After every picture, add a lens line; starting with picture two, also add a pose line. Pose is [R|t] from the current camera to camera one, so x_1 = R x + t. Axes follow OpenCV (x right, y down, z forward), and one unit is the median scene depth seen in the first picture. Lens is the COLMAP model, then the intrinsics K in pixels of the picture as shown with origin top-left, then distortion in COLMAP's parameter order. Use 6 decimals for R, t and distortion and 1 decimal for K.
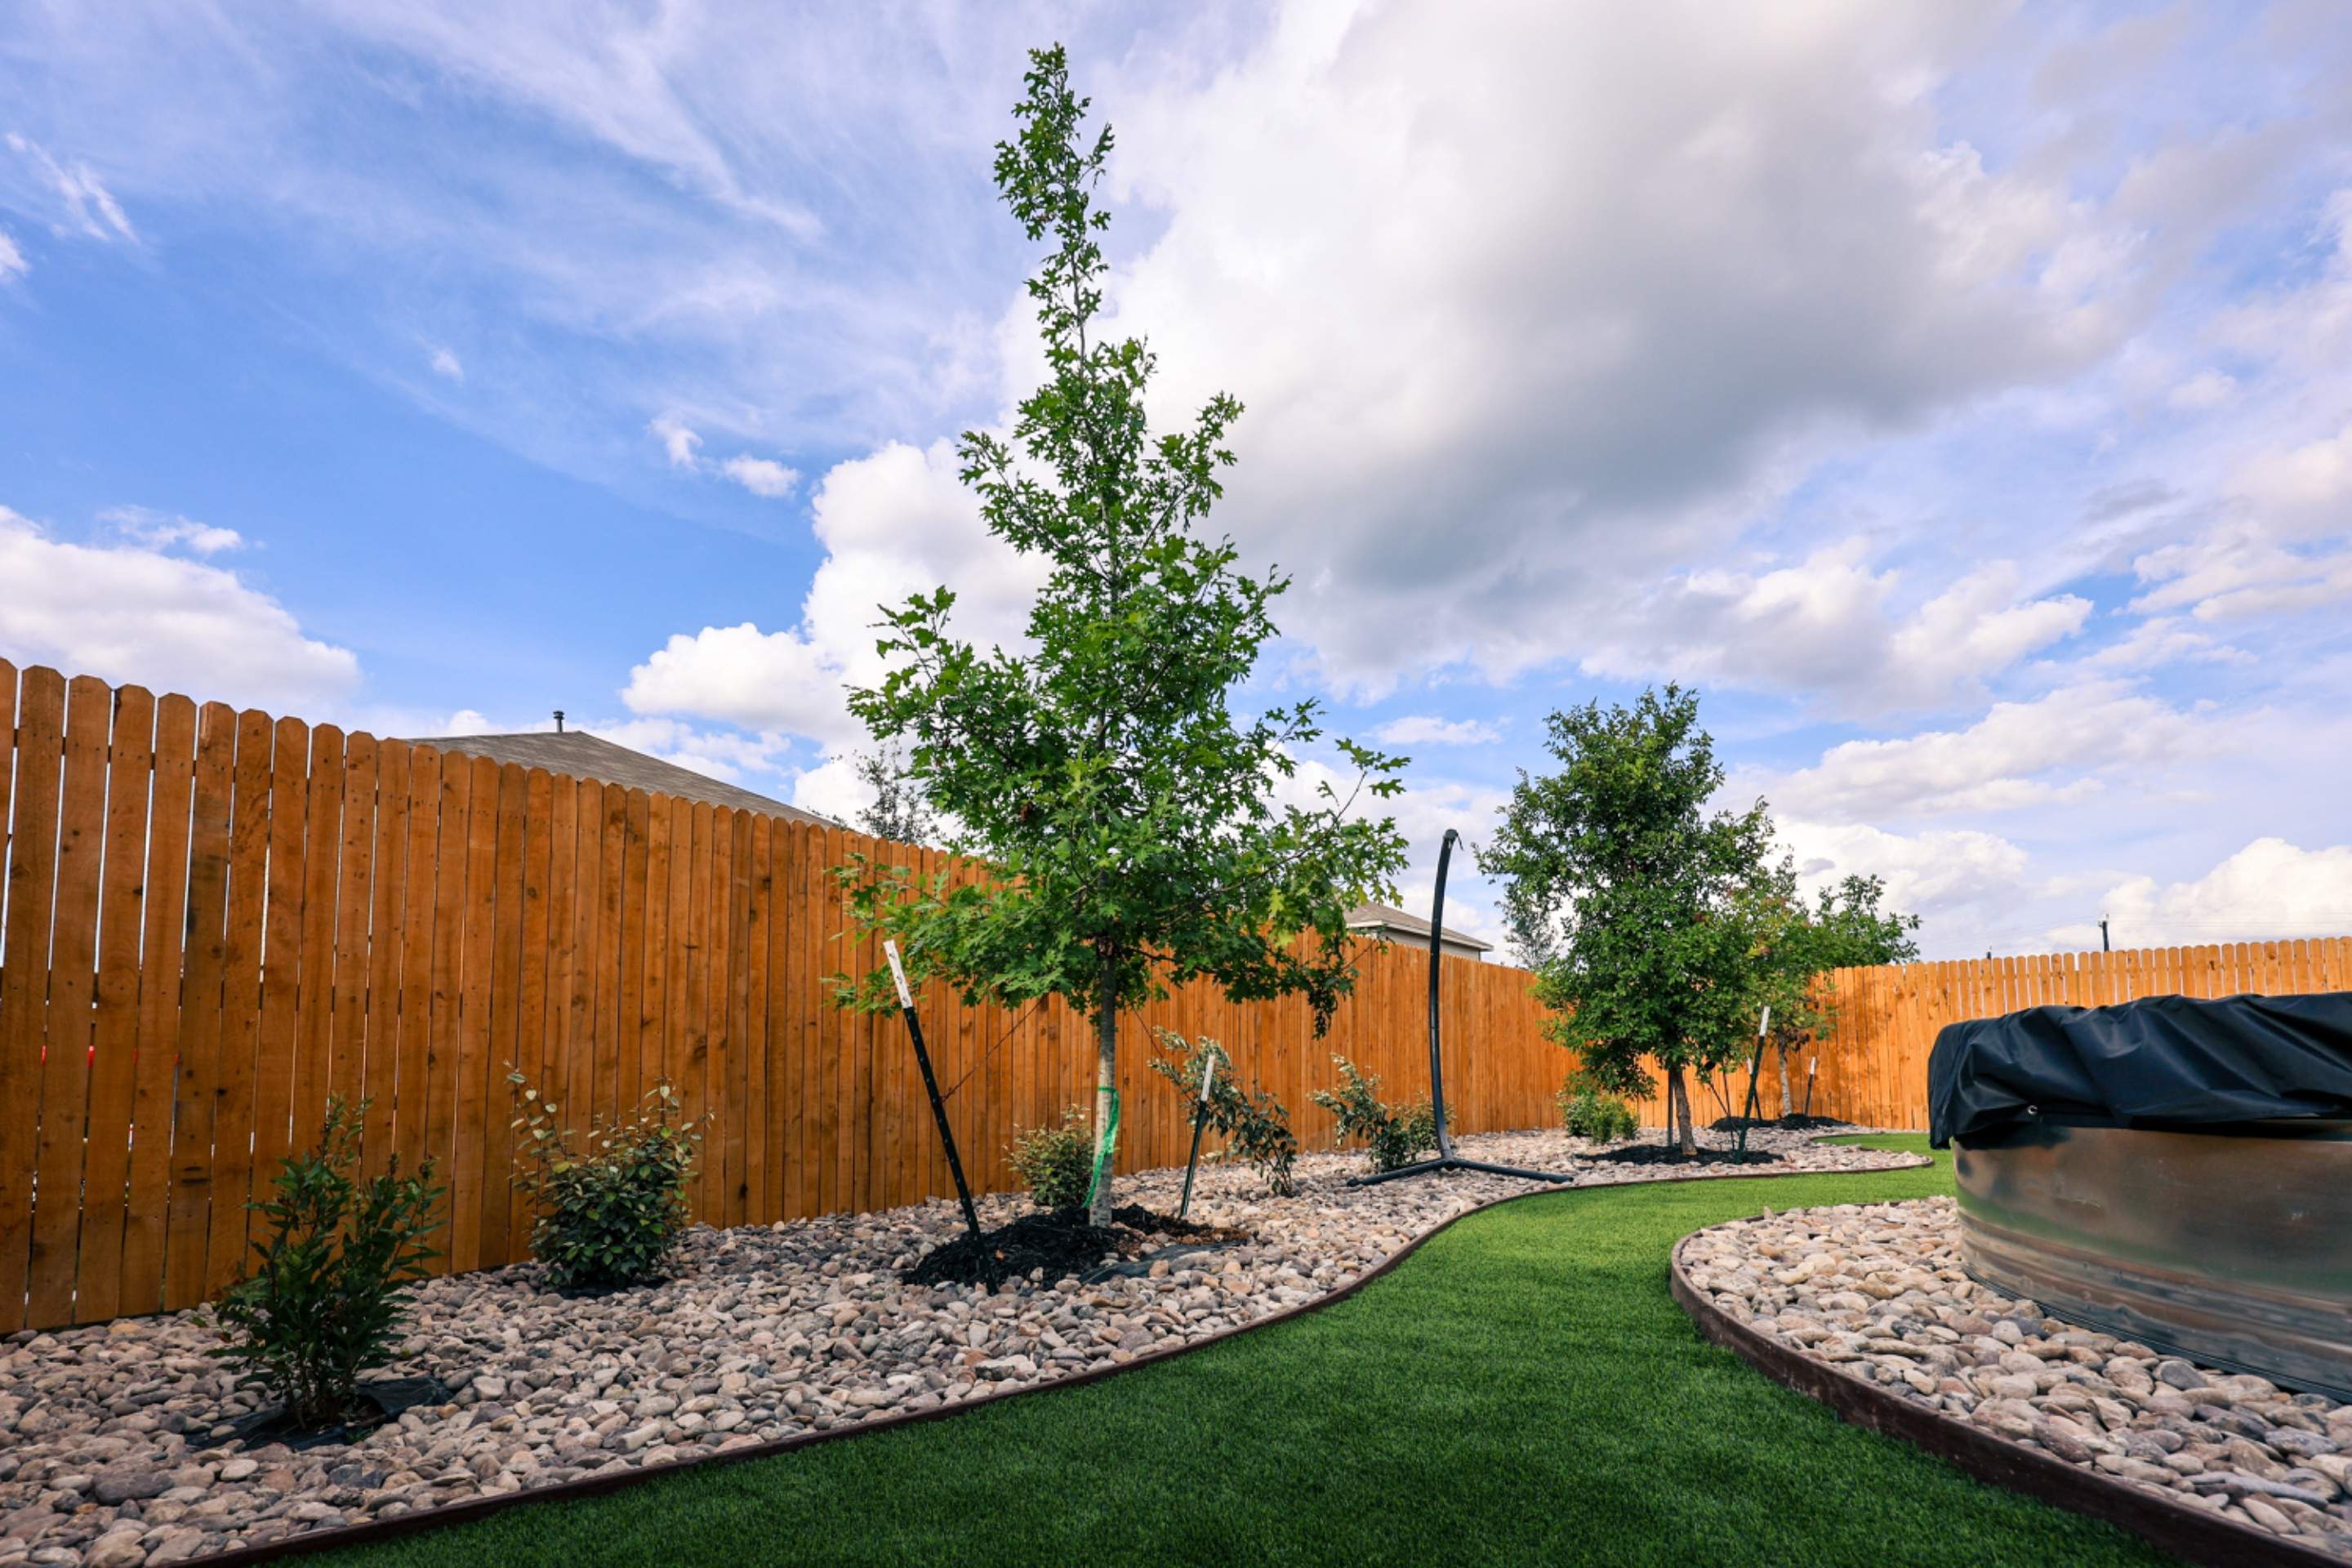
lens RADIAL K [[1229.3, 0, 1176.0], [0, 1229.3, 784.0], [0, 0, 1]] dist [-0.003804, -0.000518]
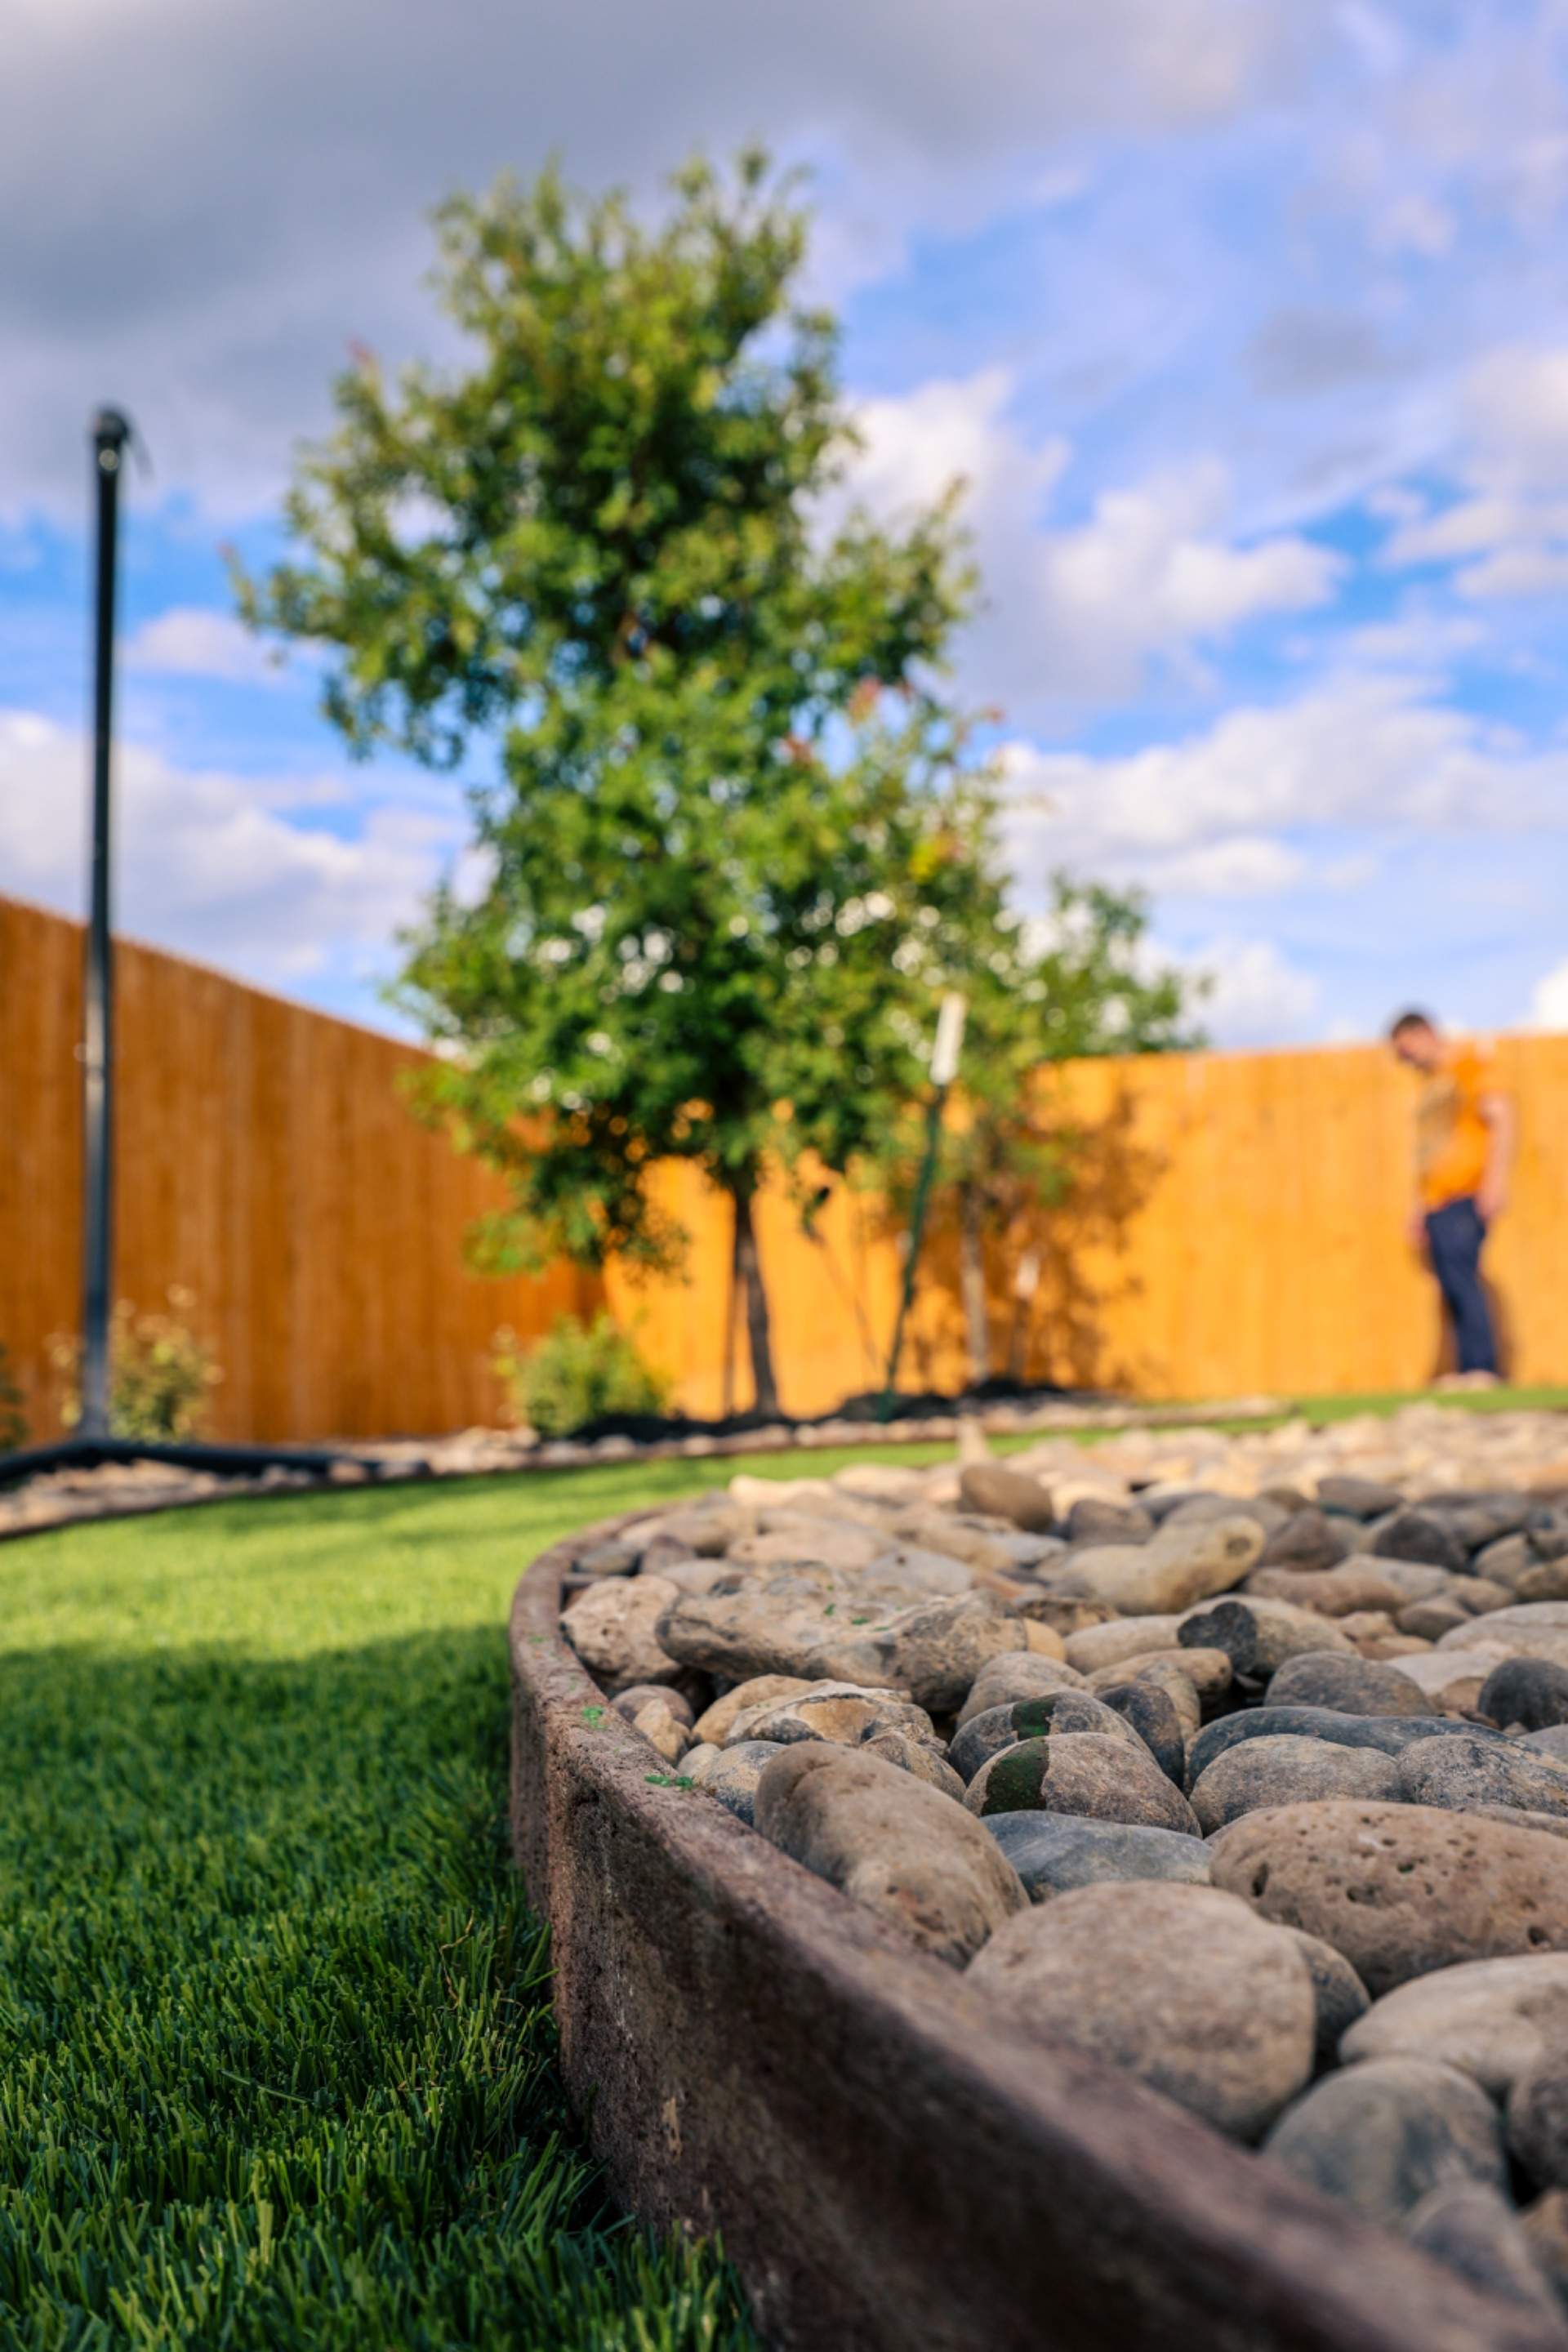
lens RADIAL K [[1229.3, 0, 784.0], [0, 1229.3, 1176.0], [0, 0, 1]] dist [-0.003804, -0.000518]
pose [[0.940900, 0.063682, 0.332643, 0.291555], [-0.027222, 0.993206, -0.113143, 0.272528], [-0.337589, 0.097401, 0.936241, 0.632493]]
